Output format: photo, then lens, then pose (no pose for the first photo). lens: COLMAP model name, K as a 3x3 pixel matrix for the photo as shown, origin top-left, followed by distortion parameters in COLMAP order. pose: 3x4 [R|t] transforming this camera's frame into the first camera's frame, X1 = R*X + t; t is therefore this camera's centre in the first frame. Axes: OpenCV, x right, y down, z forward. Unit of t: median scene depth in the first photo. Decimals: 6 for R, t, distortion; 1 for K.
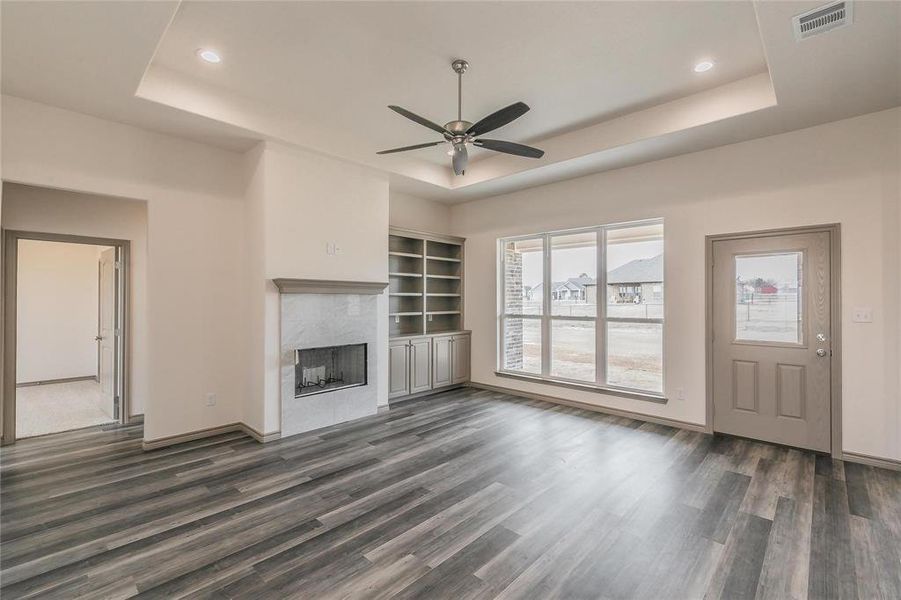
lens RADIAL K [[399.2, 0, 452.6], [0, 399.2, 295.6], [0, 0, 1]] dist [0.000481, 0.000082]
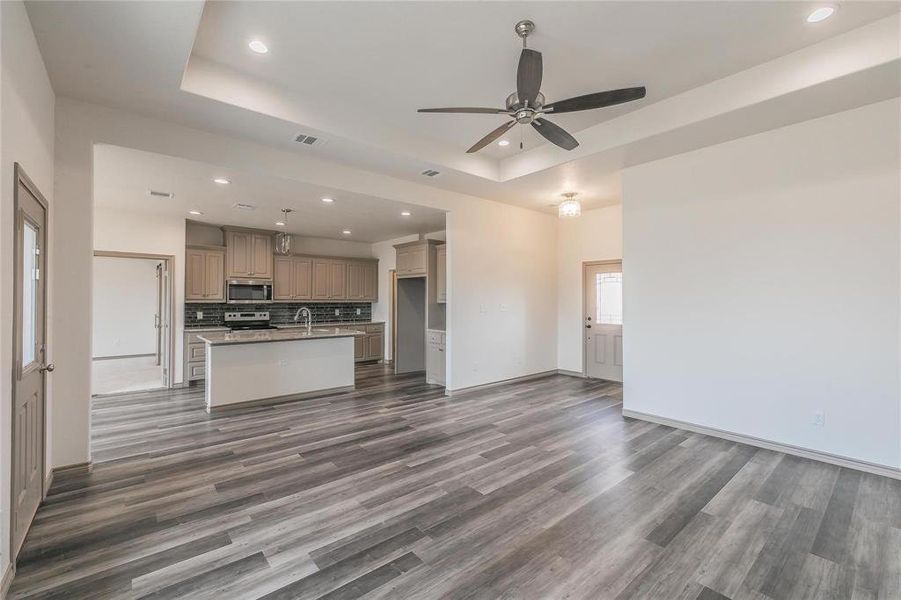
lens RADIAL K [[379.8, 0, 450.5], [0, 379.8, 300.0], [0, 0, 1]] dist [0.000783, 0.000011]
pose [[-0.993756, -0.001245, 0.111568, 0.095999], [-0.002426, 0.999942, -0.010452, 0.022232], [-0.111549, -0.010657, -0.993702, 2.034549]]
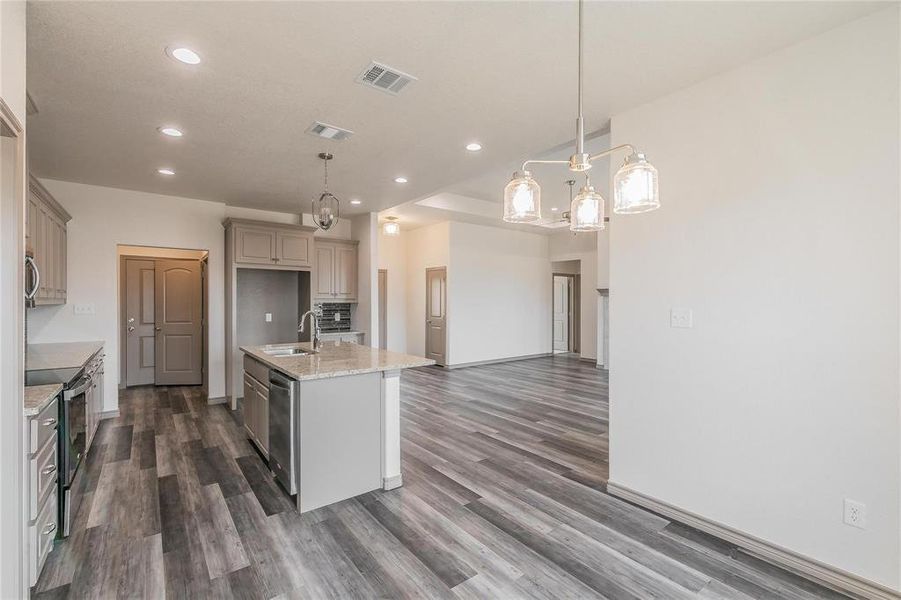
lens RADIAL K [[399.2, 0, 452.6], [0, 399.2, 295.6], [0, 0, 1]] dist [0.000481, 0.000082]
pose [[-0.167153, -0.004694, -0.985920, 2.353012], [0.007808, 0.999951, -0.006084, -0.004599], [0.985900, -0.008715, -0.167108, 0.829868]]
